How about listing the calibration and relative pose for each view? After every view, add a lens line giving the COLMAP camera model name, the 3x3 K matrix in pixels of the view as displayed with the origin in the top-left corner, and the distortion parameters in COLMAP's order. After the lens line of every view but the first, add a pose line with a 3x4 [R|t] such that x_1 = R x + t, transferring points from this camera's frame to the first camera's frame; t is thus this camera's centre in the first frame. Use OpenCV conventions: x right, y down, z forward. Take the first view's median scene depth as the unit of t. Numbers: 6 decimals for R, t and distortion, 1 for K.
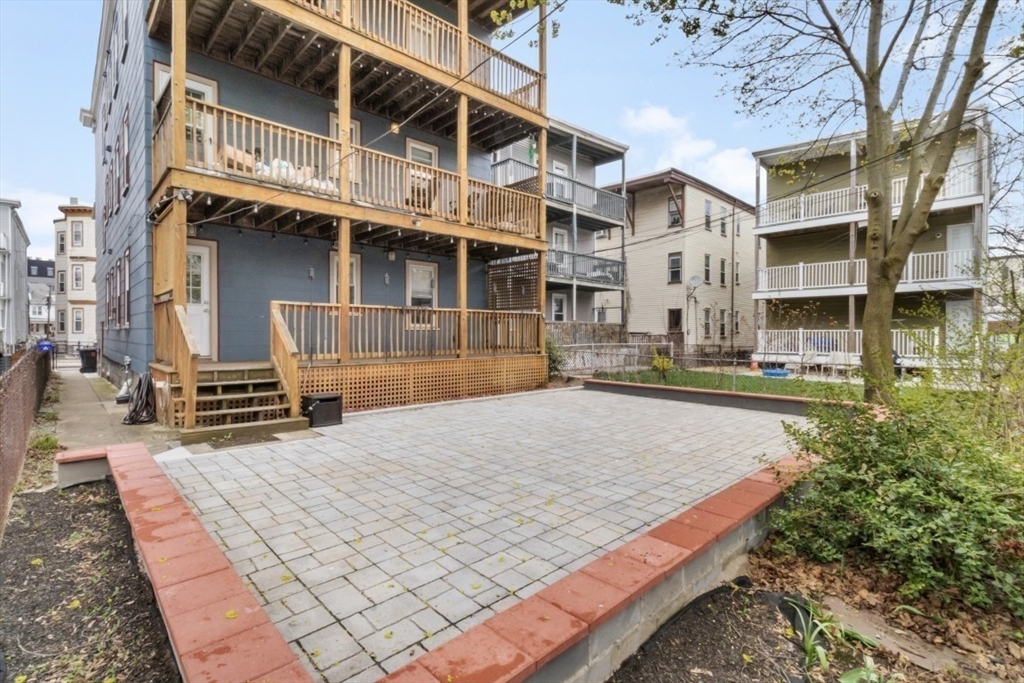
lens RADIAL K [[479.1, 0, 510.8], [0, 479.1, 327.7], [0, 0, 1]] dist [0.003584, 0.000041]
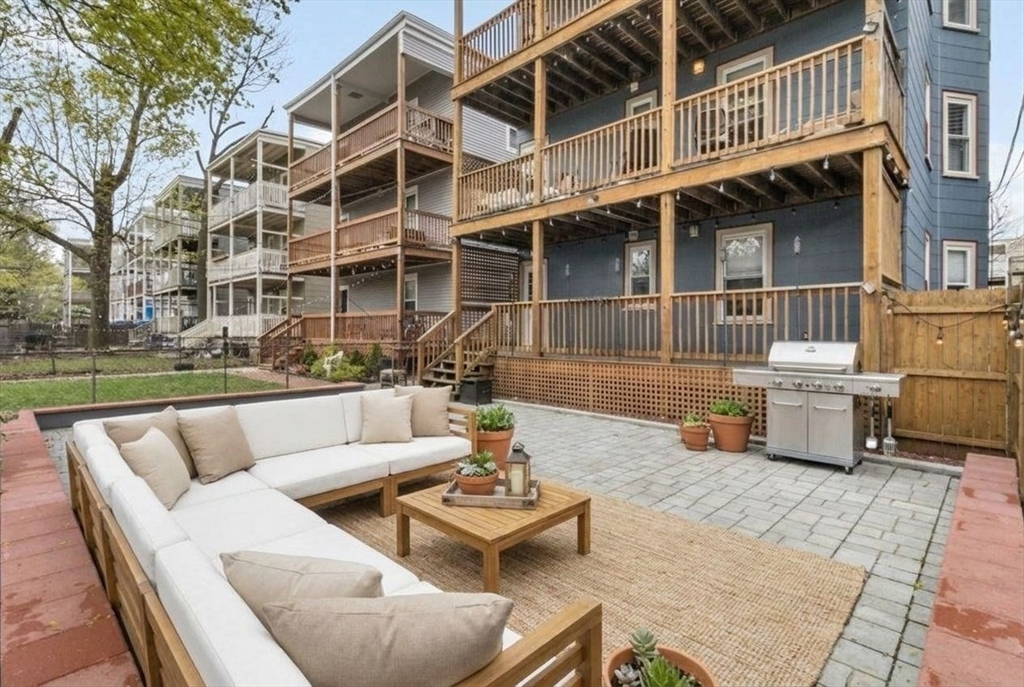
lens RADIAL K [[479.1, 0, 510.8], [0, 479.1, 329.7], [0, 0, 1]] dist [0.003584, 0.000041]
pose [[0.035489, -0.004294, -0.999361, 0.646700], [0.006541, 0.999970, -0.004065, 0.016738], [0.999349, -0.006393, 0.035516, 0.818851]]
